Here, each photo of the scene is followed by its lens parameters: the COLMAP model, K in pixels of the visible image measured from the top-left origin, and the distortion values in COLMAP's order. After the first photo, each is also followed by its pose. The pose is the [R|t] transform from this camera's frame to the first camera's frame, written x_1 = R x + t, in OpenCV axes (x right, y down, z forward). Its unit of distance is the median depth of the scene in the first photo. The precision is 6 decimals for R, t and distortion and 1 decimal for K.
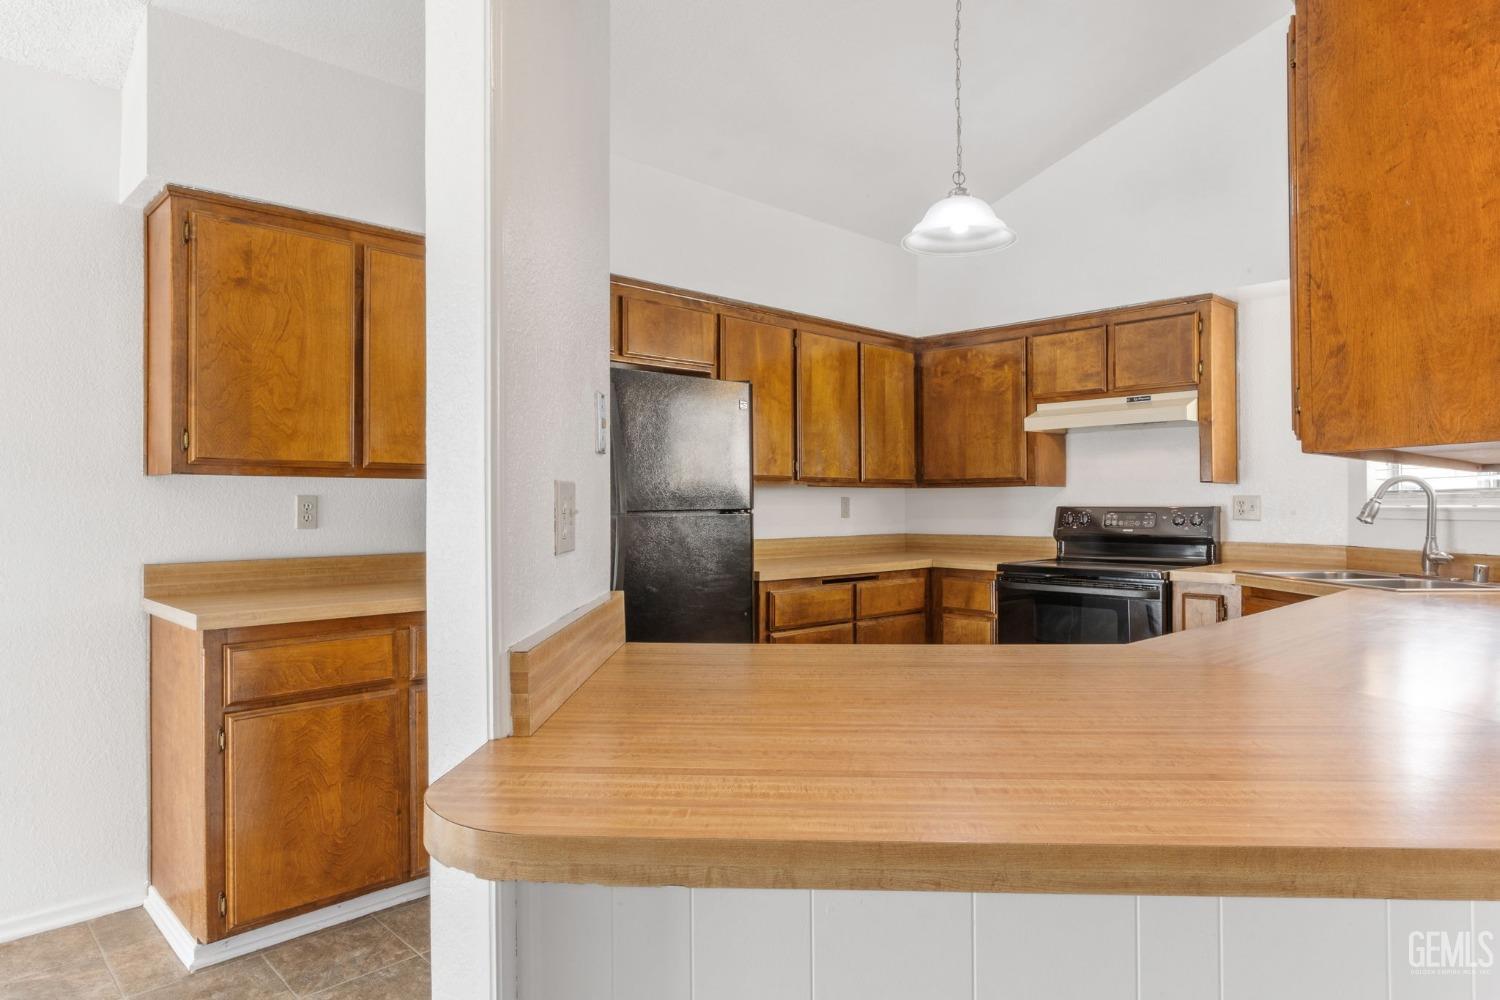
lens RADIAL K [[915.0, 0, 741.4], [0, 915.0, 492.5], [0, 0, 1]] dist [-0.005386, 0.007303]
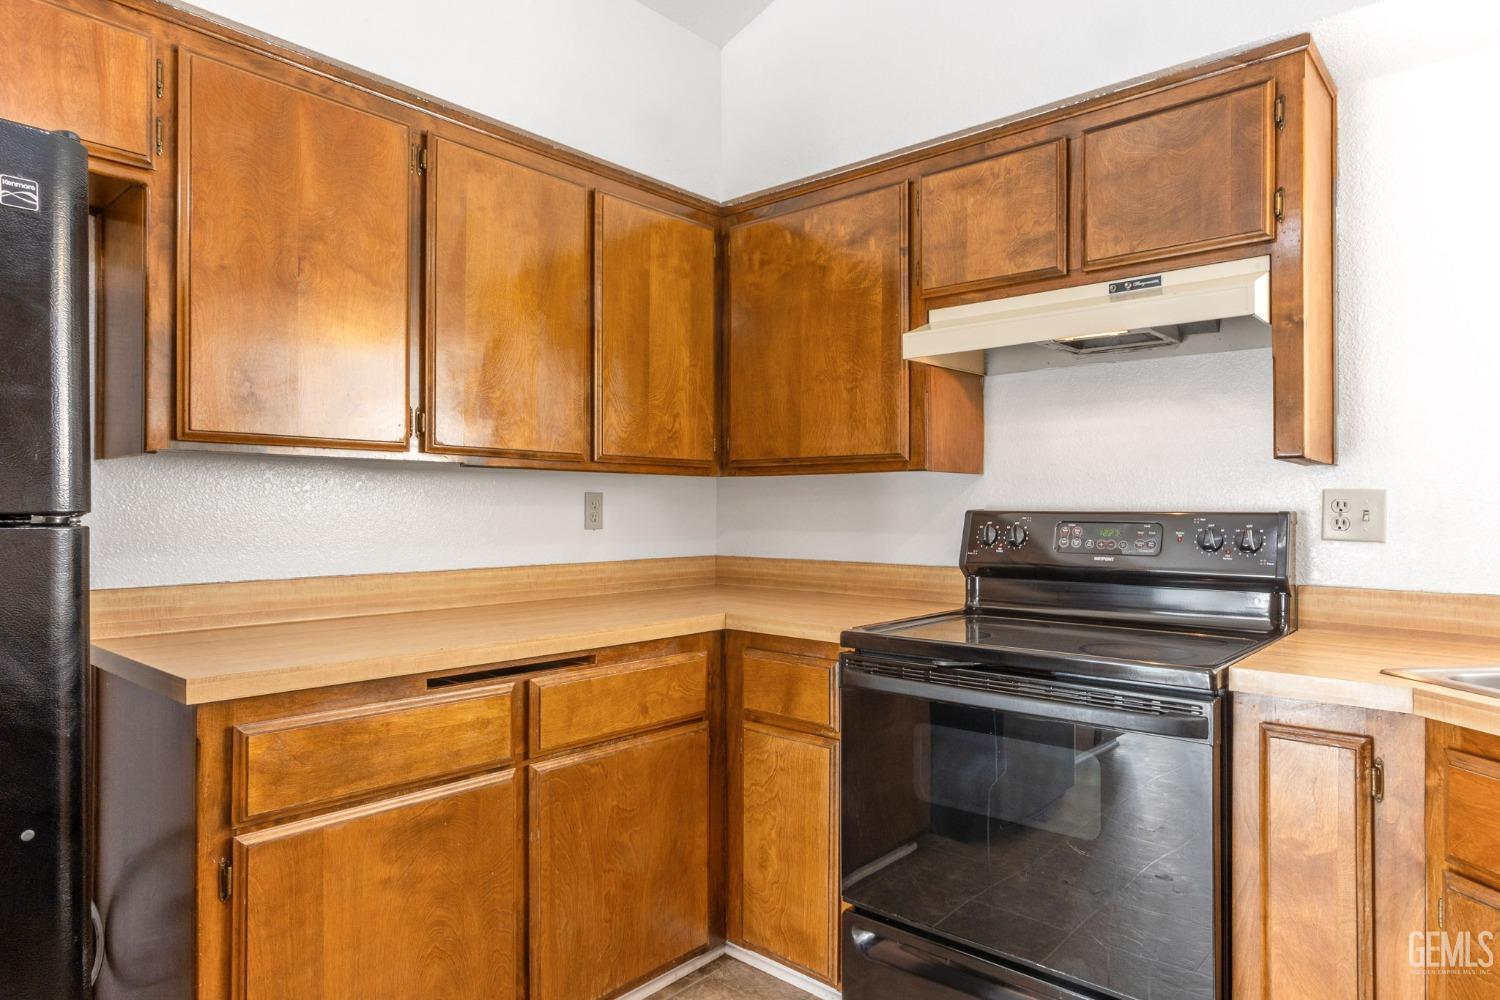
lens RADIAL K [[915.0, 0, 731.5], [0, 915.0, 499.1], [0, 0, 1]] dist [-0.005386, 0.007303]
pose [[0.997163, 0.005392, 0.075075, 0.183808], [-0.005614, 0.999980, 0.002738, 0.008580], [-0.075059, -0.003152, 0.997174, 0.522549]]
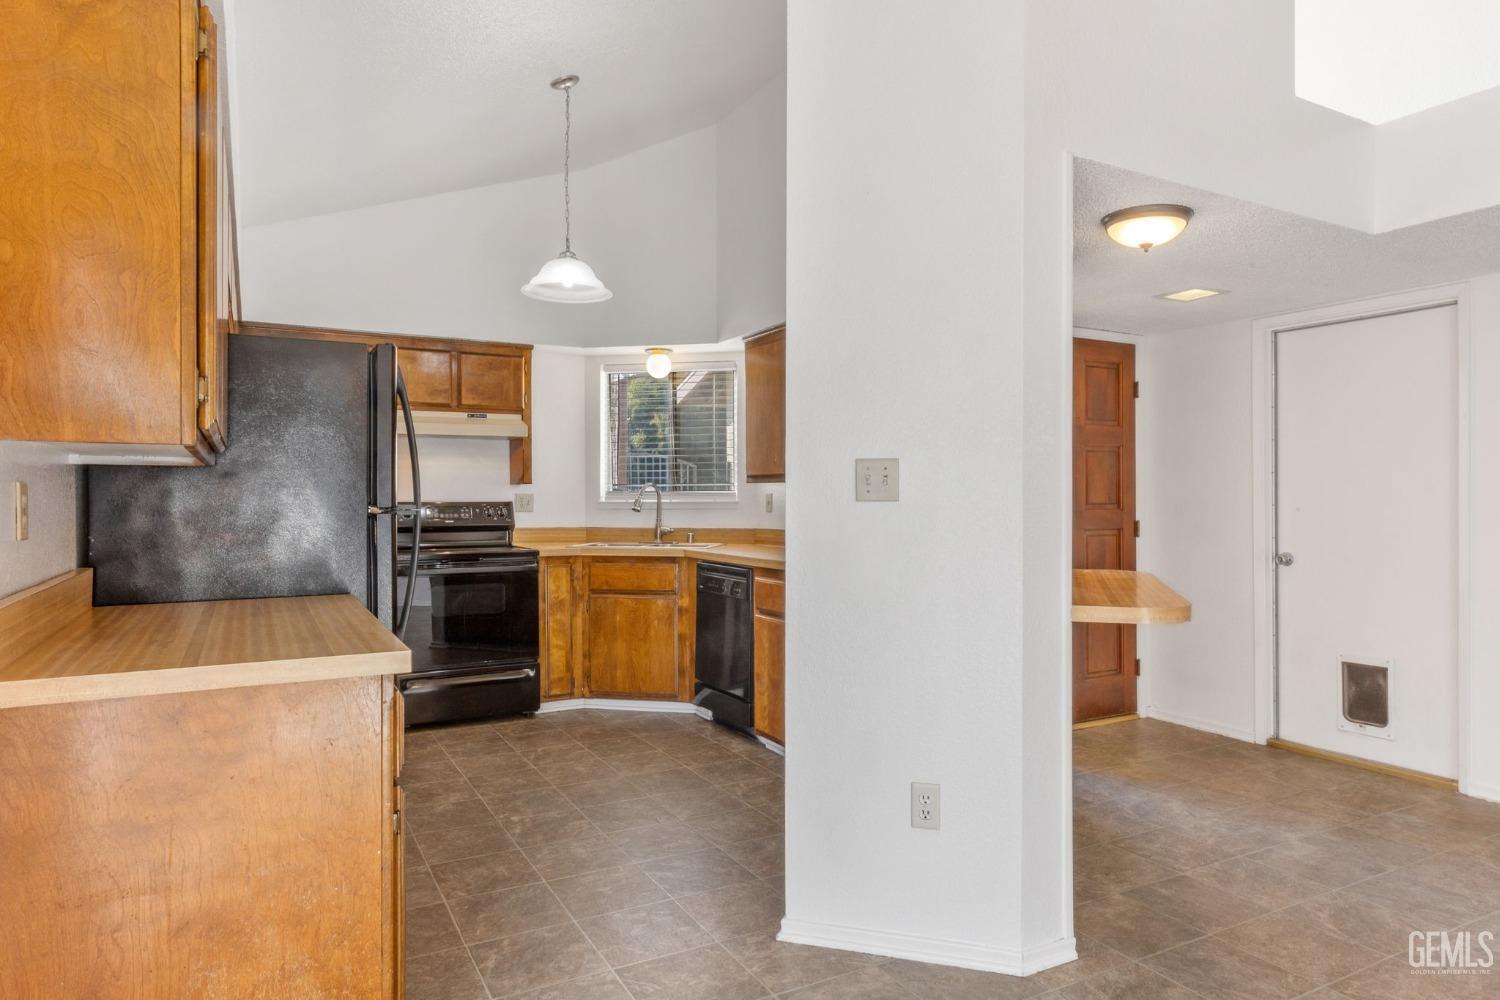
lens RADIAL K [[915.0, 0, 747.7], [0, 915.0, 496.7], [0, 0, 1]] dist [-0.005386, 0.007303]
pose [[0.268684, 0.005112, 0.963215, -0.650139], [-0.011682, 0.999930, -0.002048, 0.006415], [-0.963158, -0.010702, 0.268725, 0.293032]]
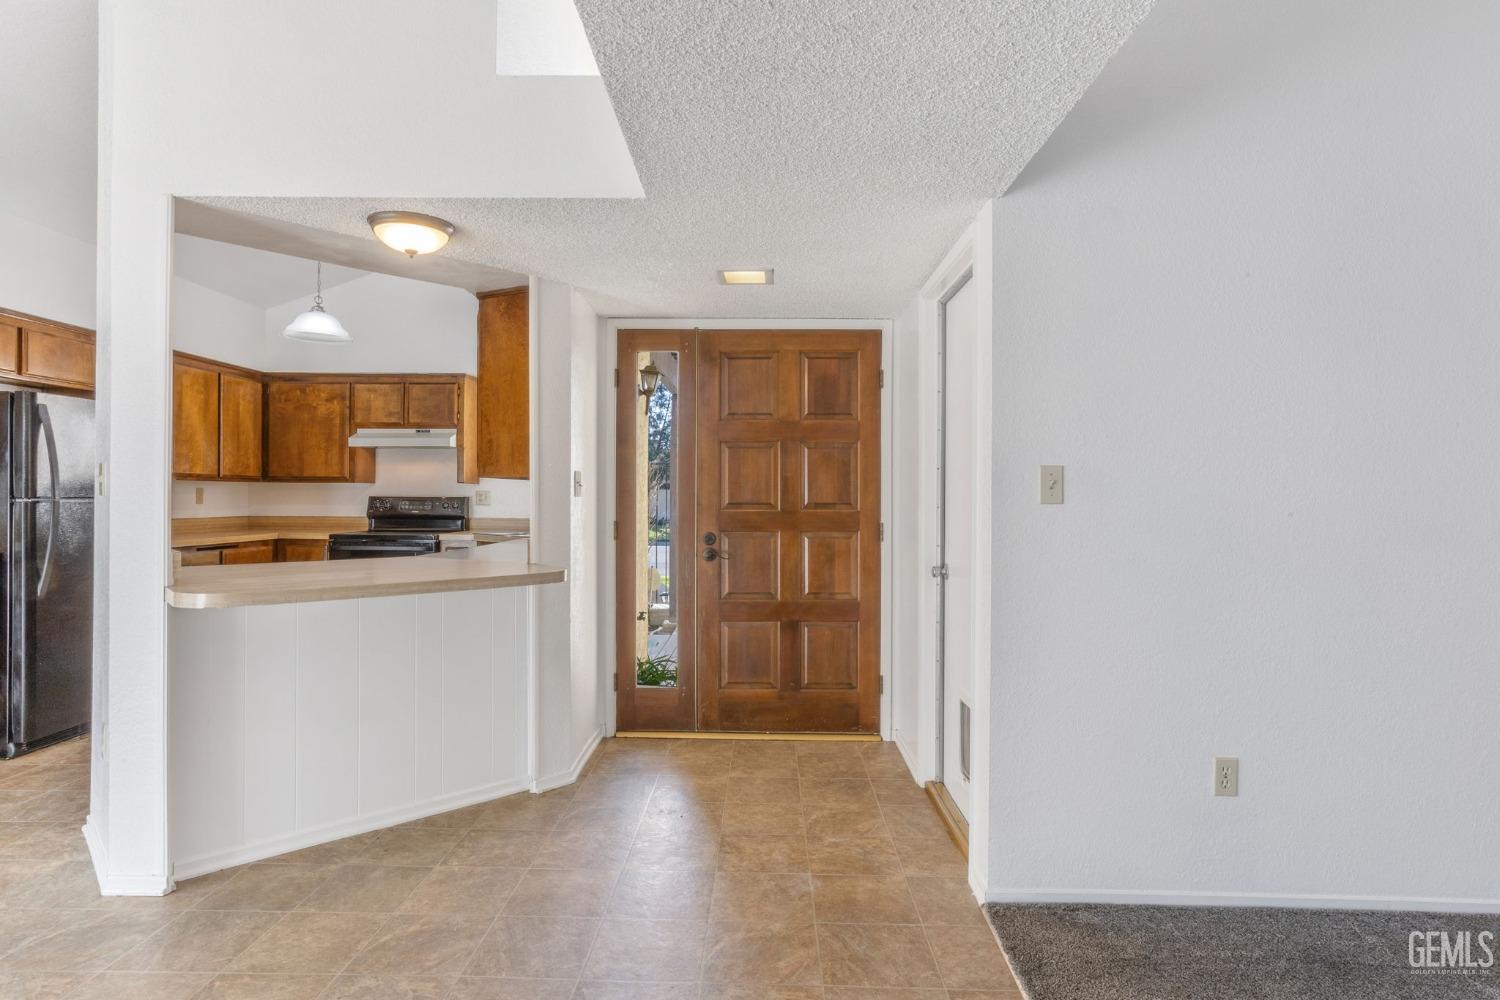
lens RADIAL K [[822.1, 0, 741.5], [0, 822.1, 497.3], [0, 0, 1]] dist [-0.015153, 0.014174]
pose [[0.712791, 0.006650, 0.701345, -0.181123], [-0.017860, 0.999803, 0.008671, -0.006529], [-0.701149, -0.018706, 0.712769, -0.432053]]
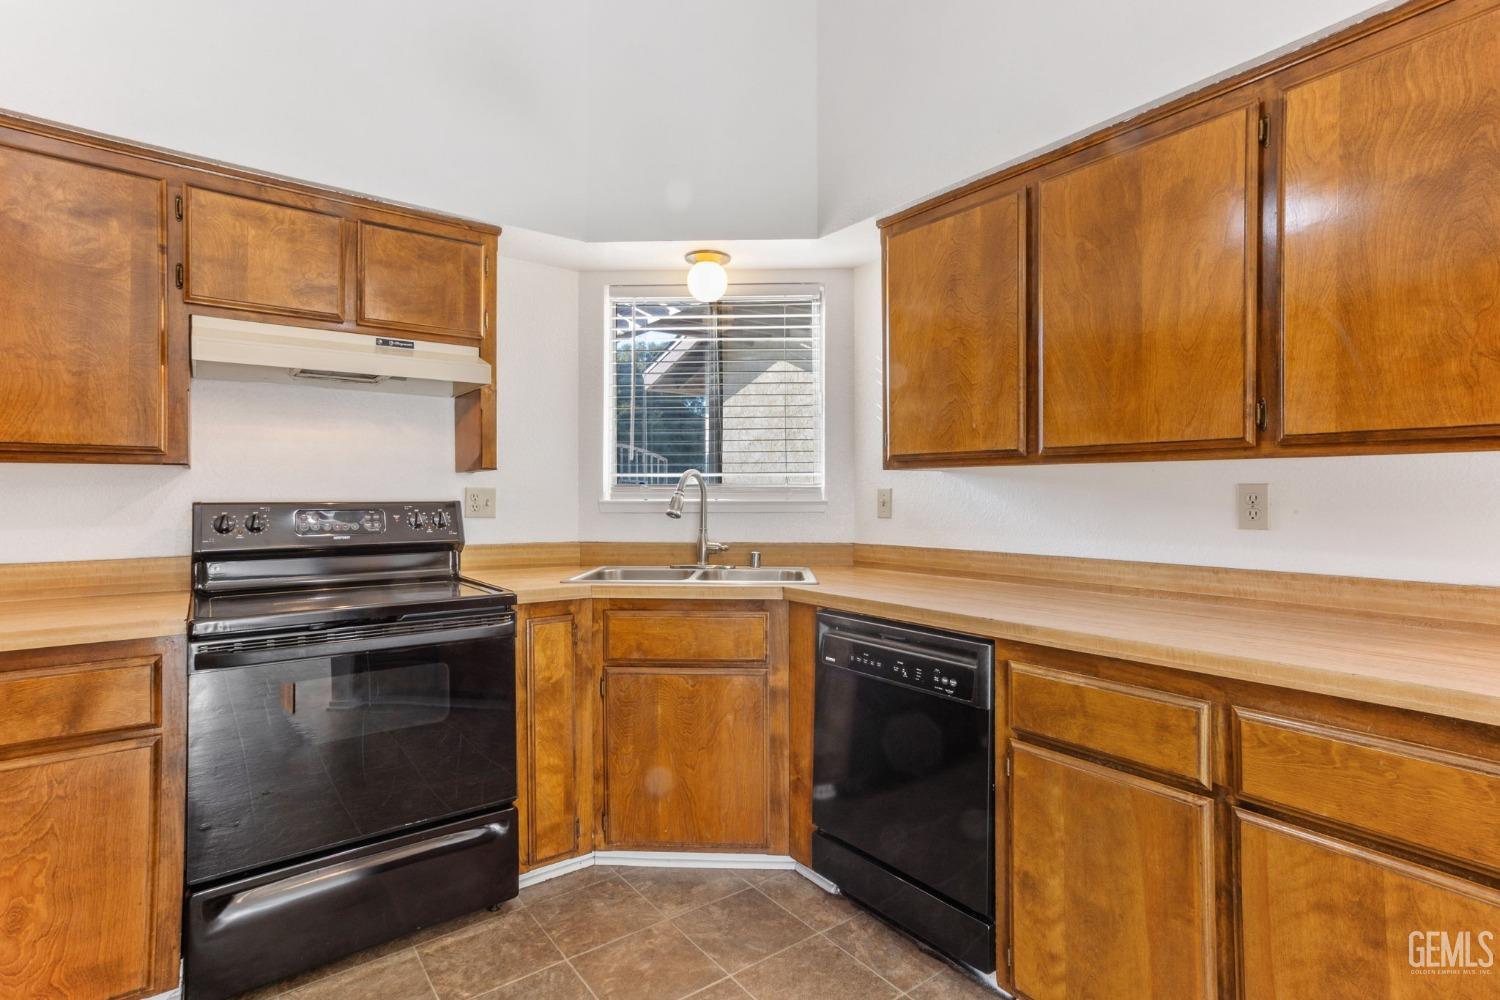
lens RADIAL K [[733.9, 0, 744.6], [0, 733.9, 492.3], [0, 0, 1]] dist [0.000429, 0.012518]
pose [[0.130367, 0.009038, 0.991425, -0.070724], [-0.013014, 0.999888, -0.007404, 0.008758], [-0.991380, -0.011937, 0.130470, 0.645152]]
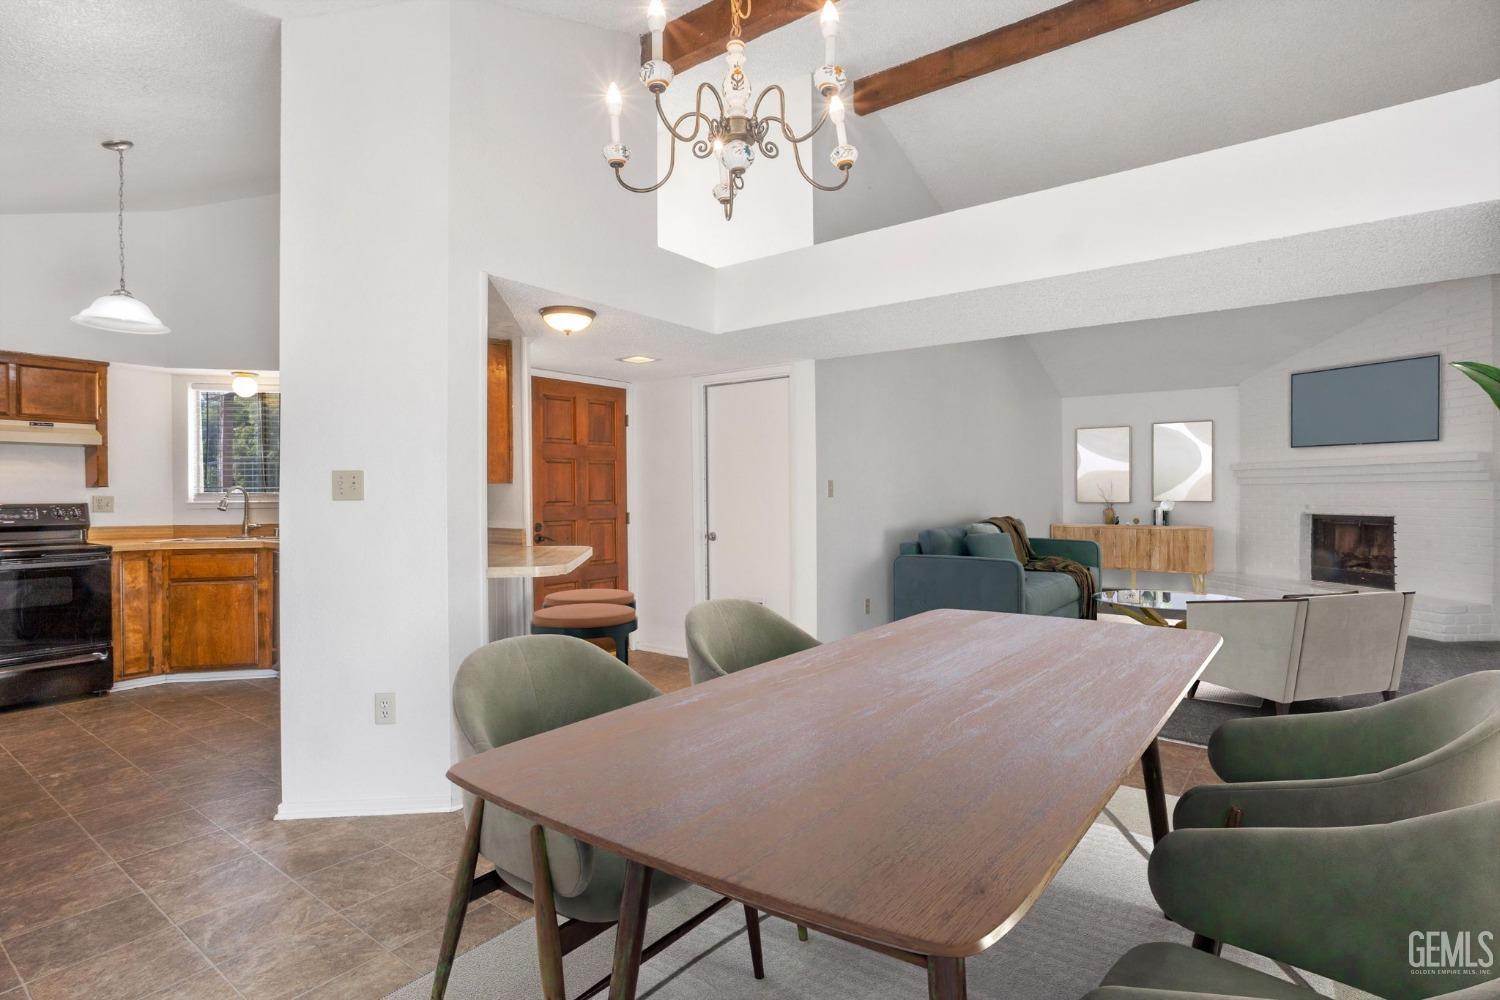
lens RADIAL K [[771.2, 0, 774.9], [0, 771.2, 493.5], [0, 0, 1]] dist [-0.032959, 0.021136]
pose [[-0.146857, 0.008160, 0.989124, -0.818875], [-0.004326, 0.999951, -0.008892, 0.005712], [-0.989148, -0.005585, -0.146814, 0.081071]]
